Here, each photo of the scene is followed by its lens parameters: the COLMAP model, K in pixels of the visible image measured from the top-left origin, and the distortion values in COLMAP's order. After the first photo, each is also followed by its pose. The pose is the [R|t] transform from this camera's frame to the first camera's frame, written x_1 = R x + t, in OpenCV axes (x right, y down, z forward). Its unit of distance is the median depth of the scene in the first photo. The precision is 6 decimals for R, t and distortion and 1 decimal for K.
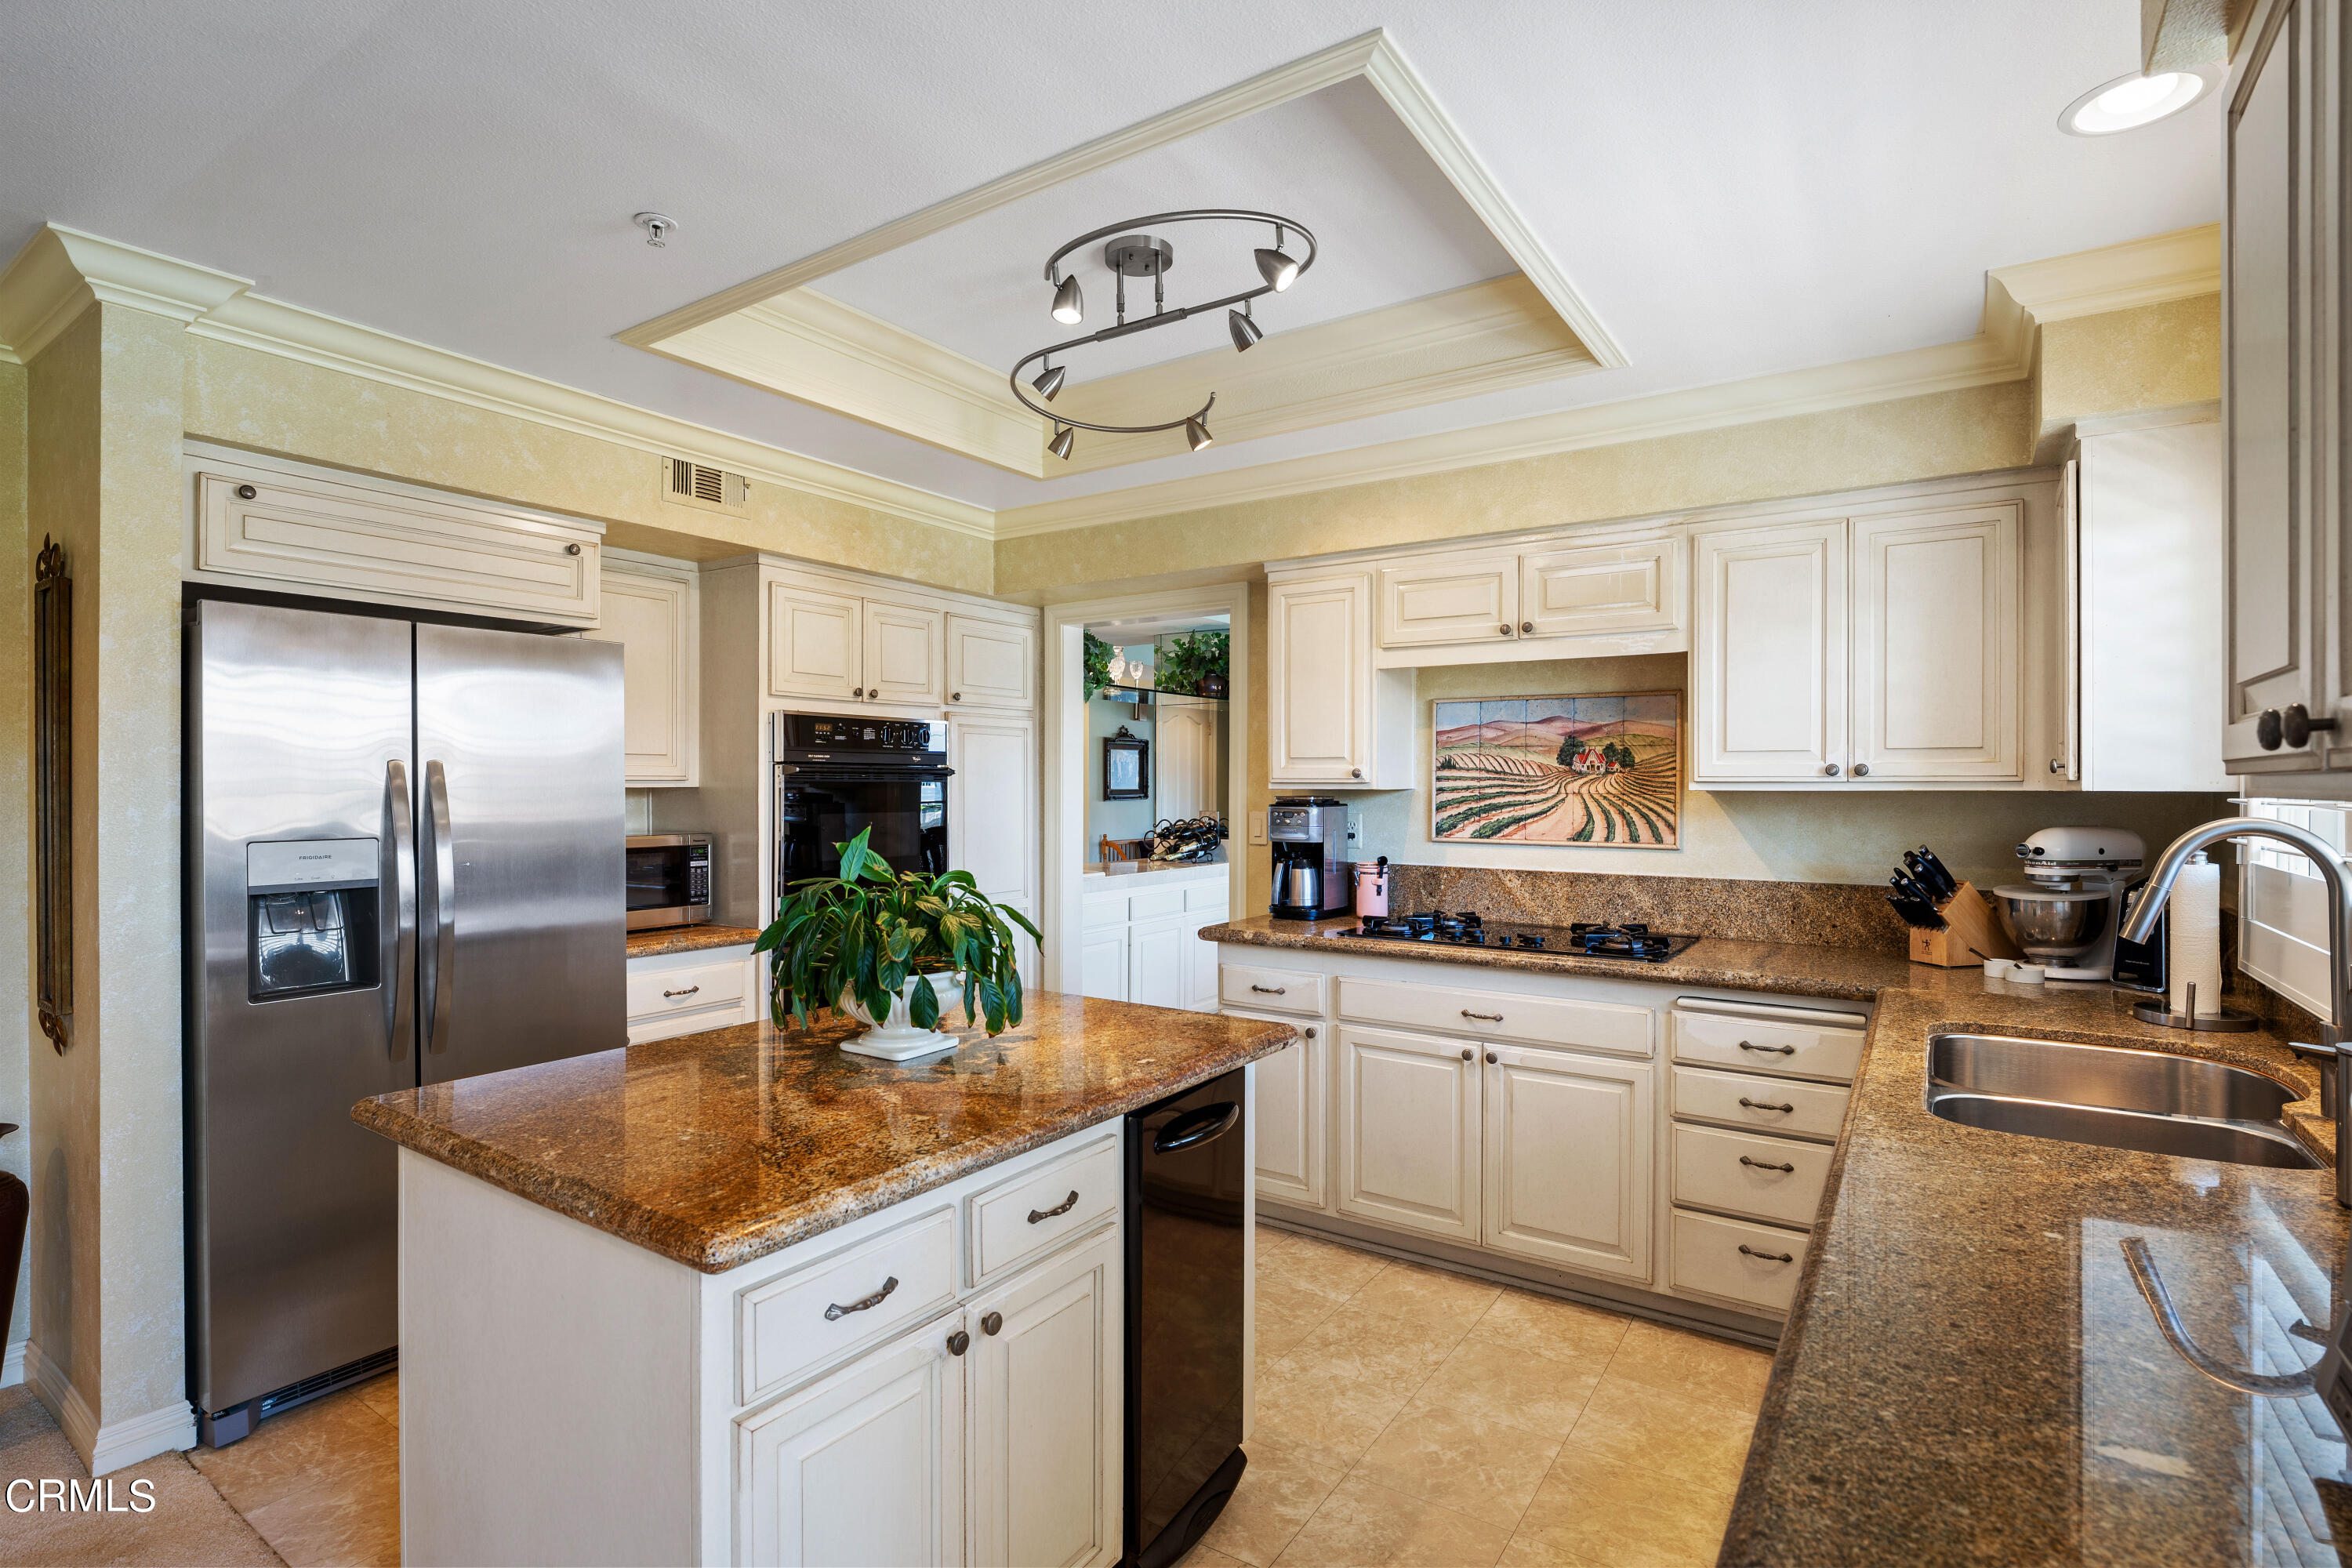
lens RADIAL K [[1146.8, 0, 1176.0], [0, 1146.8, 784.0], [0, 0, 1]] dist [-0.000607, -0.000322]
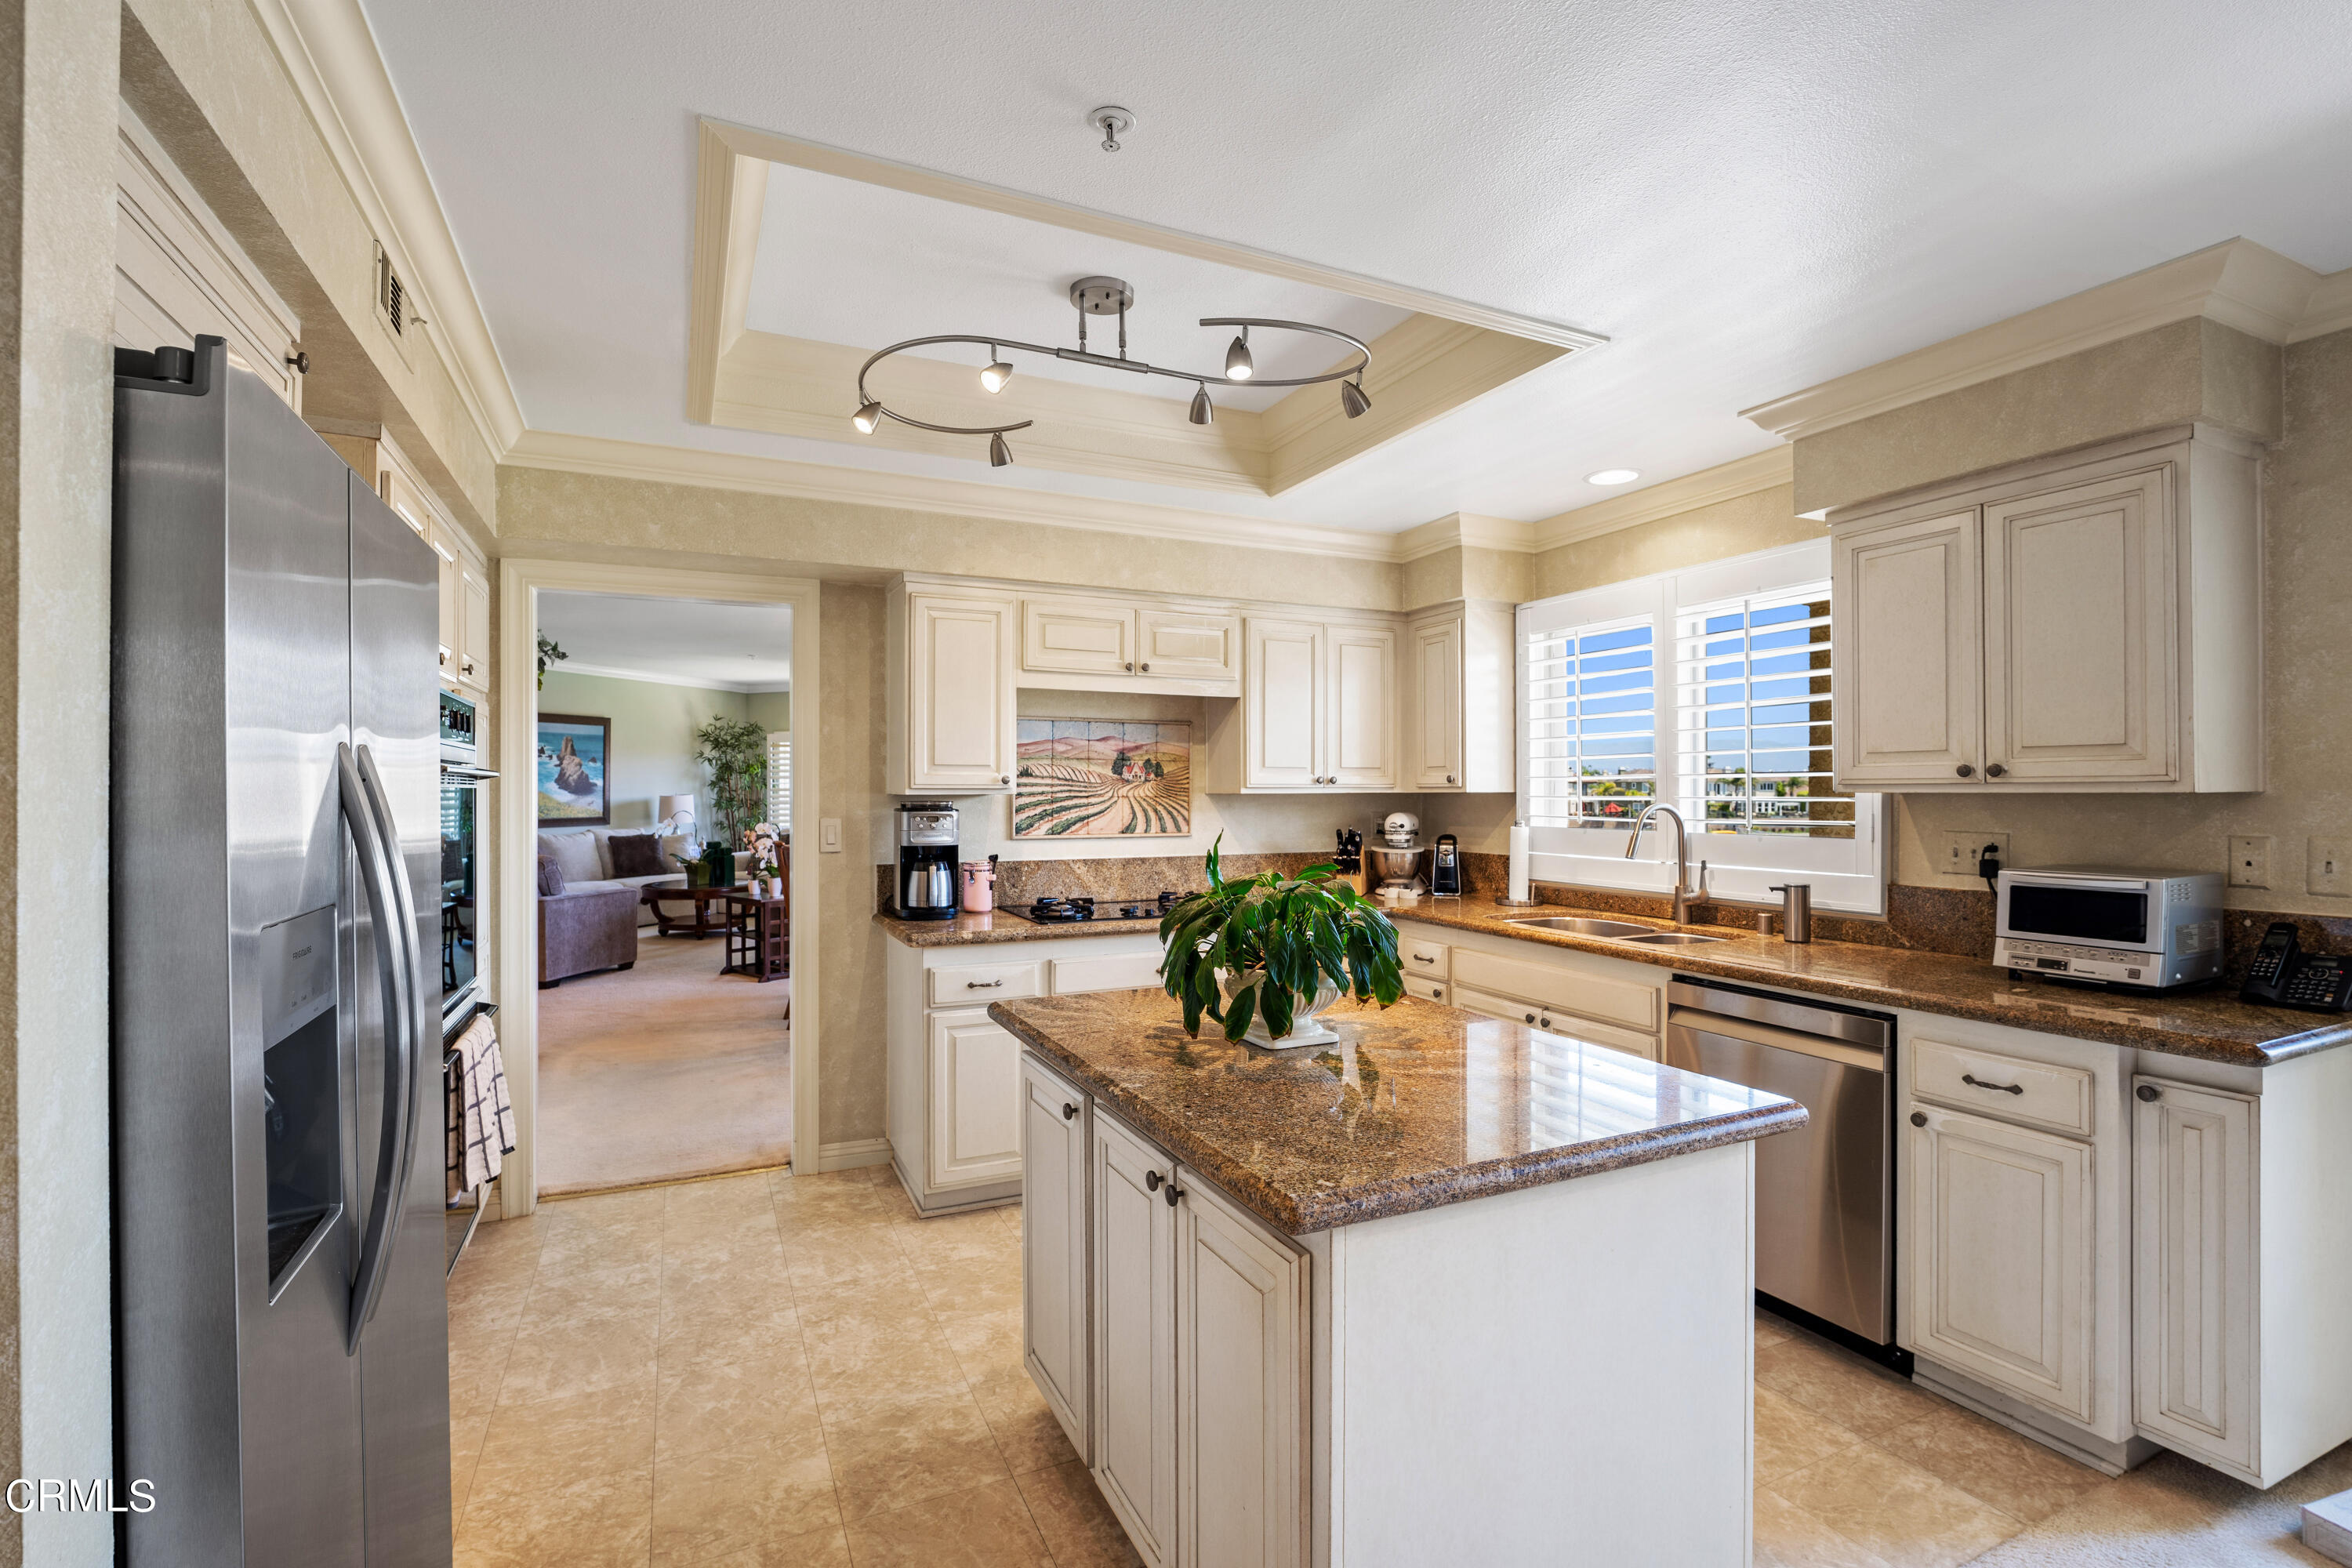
lens RADIAL K [[1070.7, 0, 1180.3], [0, 1070.7, 787.8], [0, 0, 1]] dist [-0.002684, -0.000309]
pose [[0.508271, -0.000556, 0.861197, -0.664849], [0.002588, 0.999996, -0.000882, -0.000423], [-0.861193, 0.002677, 0.508270, 0.335586]]
